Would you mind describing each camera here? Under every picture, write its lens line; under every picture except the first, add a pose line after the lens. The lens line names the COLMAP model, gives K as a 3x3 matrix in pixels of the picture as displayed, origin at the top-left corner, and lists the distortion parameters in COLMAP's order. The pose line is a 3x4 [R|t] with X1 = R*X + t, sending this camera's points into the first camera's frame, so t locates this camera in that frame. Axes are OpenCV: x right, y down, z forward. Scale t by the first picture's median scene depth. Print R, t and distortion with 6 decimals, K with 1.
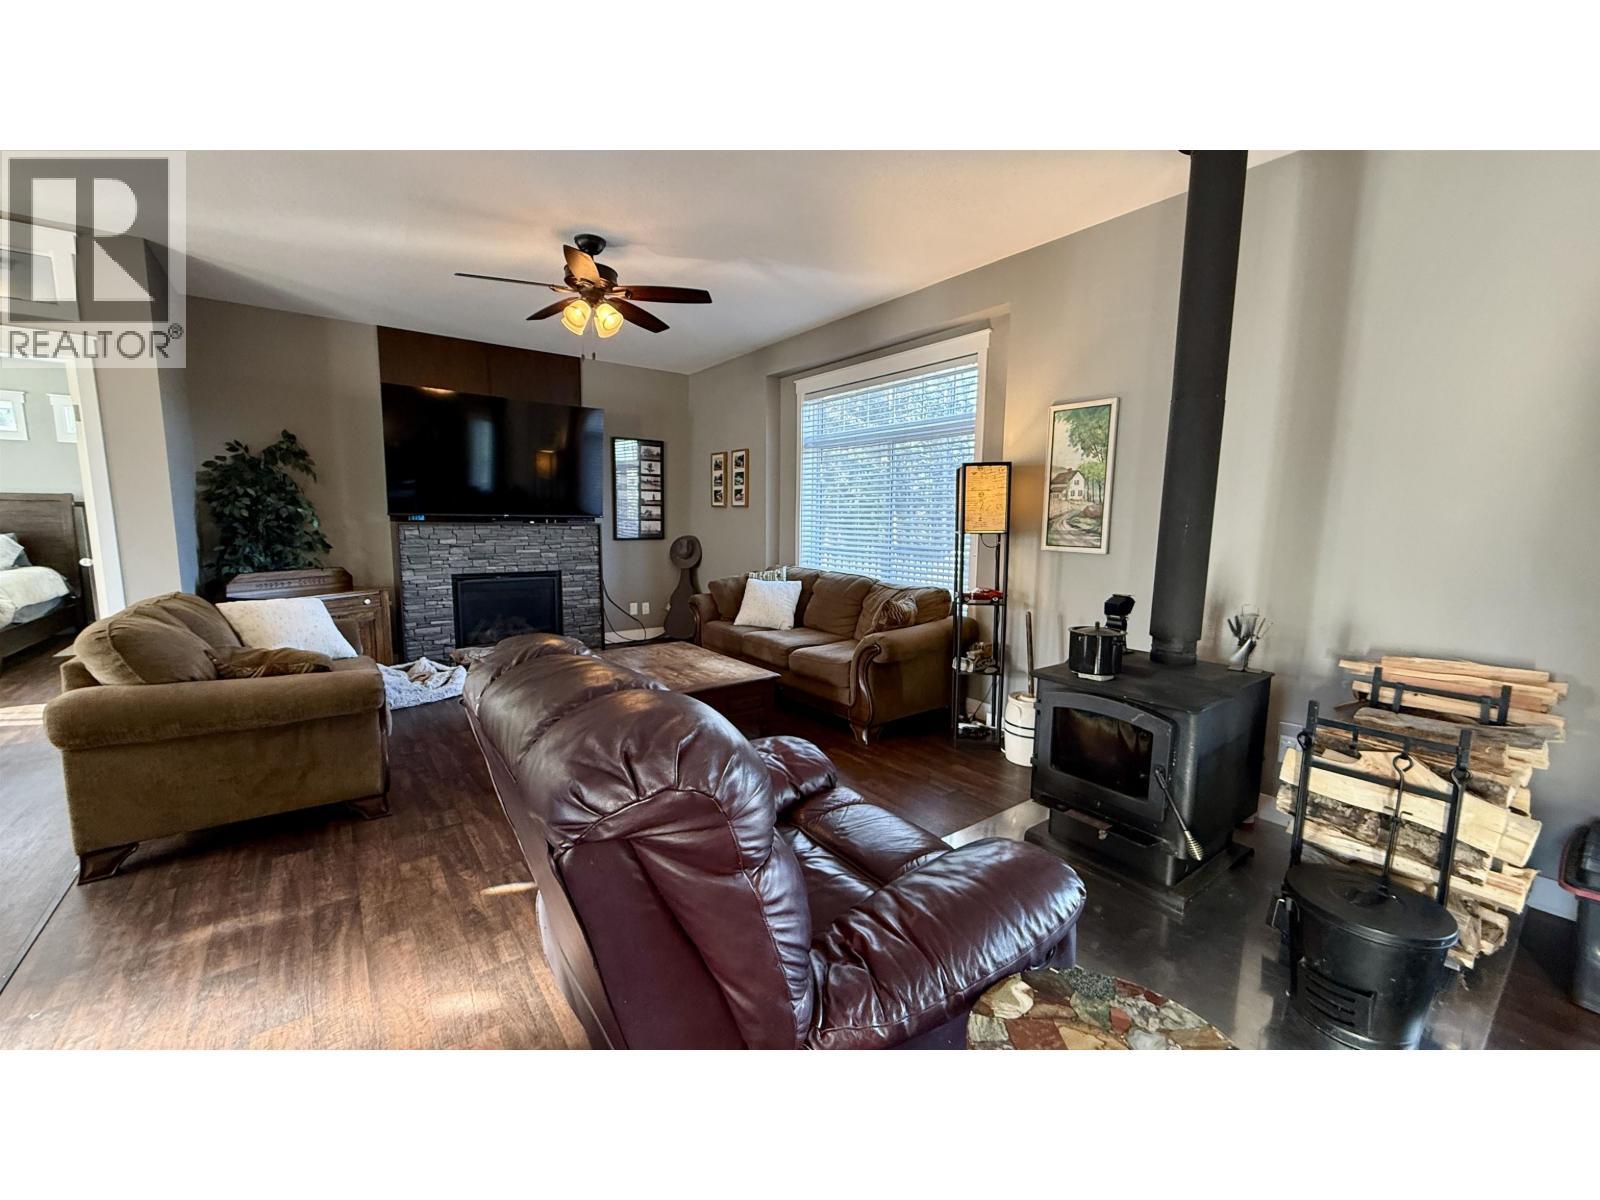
lens RADIAL K [[639.3, 0, 793.9], [0, 639.3, 599.7], [0, 0, 1]] dist [0.001937, 0.000441]
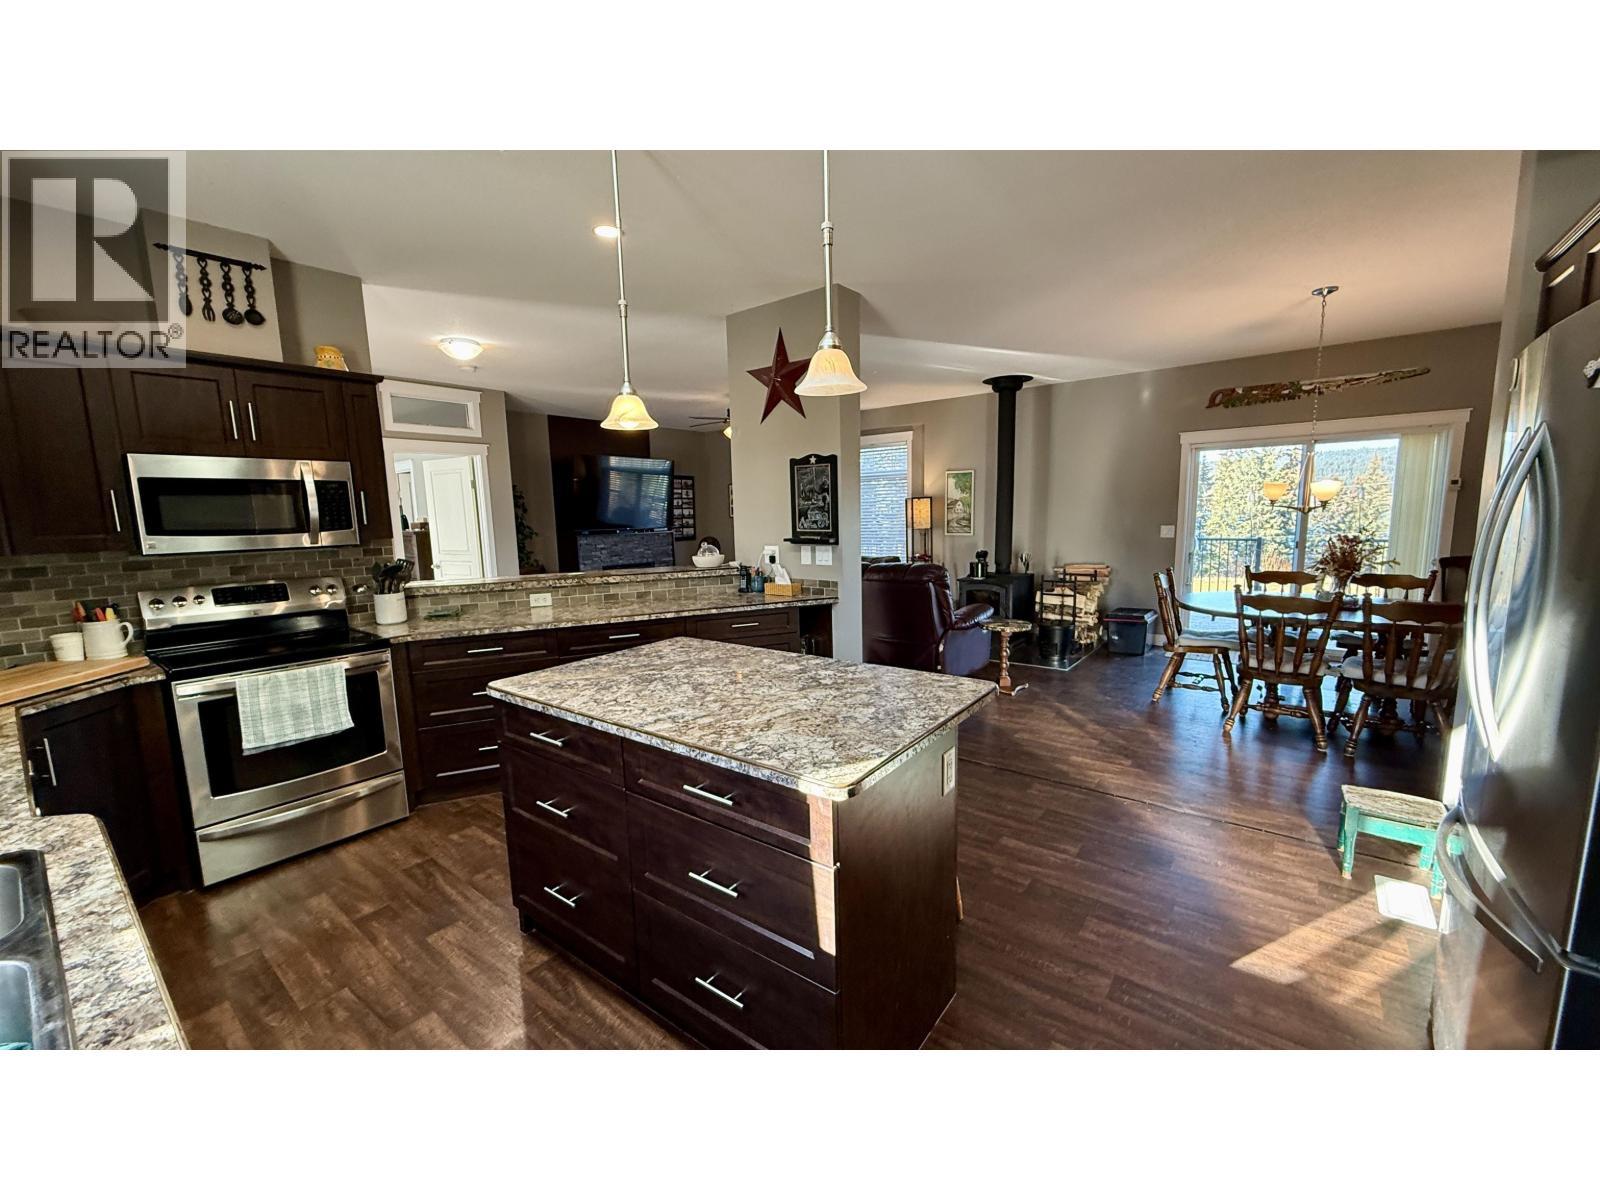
lens RADIAL K [[639.3, 0, 797.8], [0, 639.3, 597.6], [0, 0, 1]] dist [0.001937, 0.000441]
pose [[0.965492, -0.070054, 0.250834, -1.228723], [0.068557, 0.997539, 0.014713, 0.131007], [-0.251247, 0.002991, 0.967918, -1.851015]]
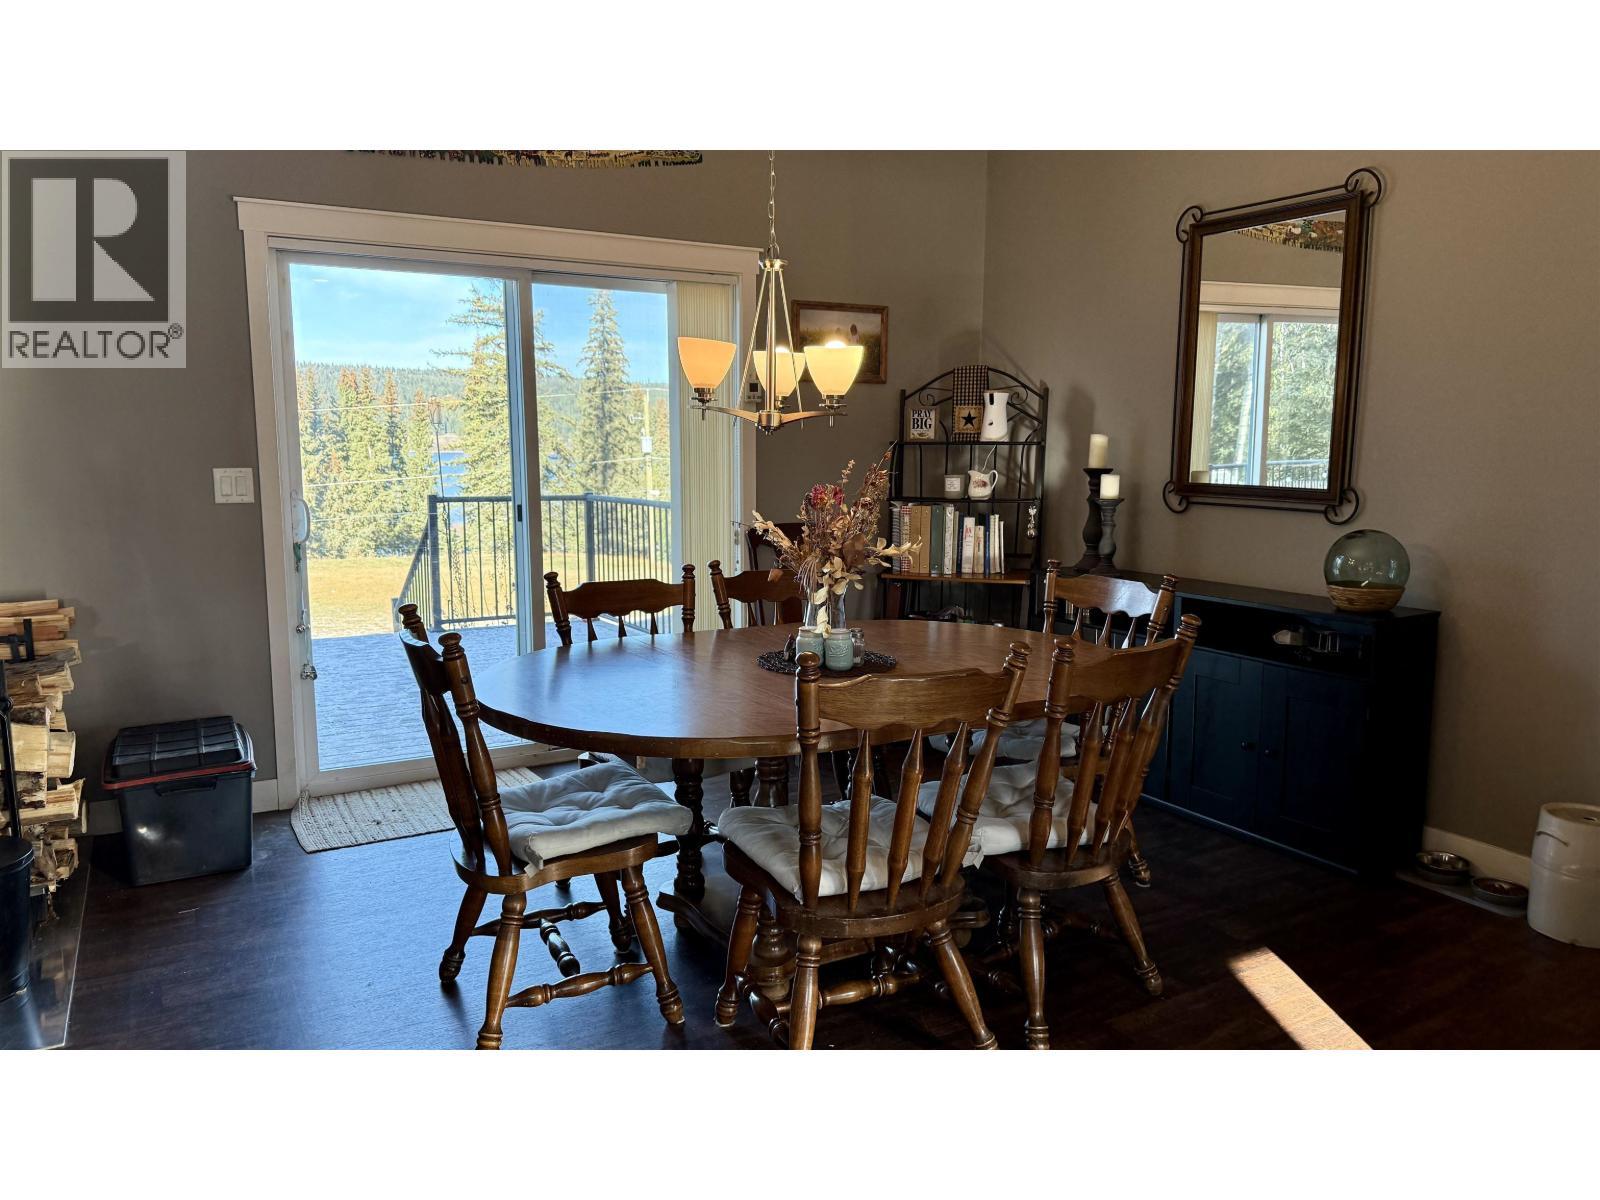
lens RADIAL K [[1107.7, 0, 801.5], [0, 1107.7, 596.6], [0, 0, 1]] dist [-0.010434, -0.005816]
pose [[0.115245, -0.146158, 0.982525, -0.382752], [0.126631, 0.983207, 0.131407, 0.034126], [-0.985233, 0.109274, 0.131818, -0.378332]]
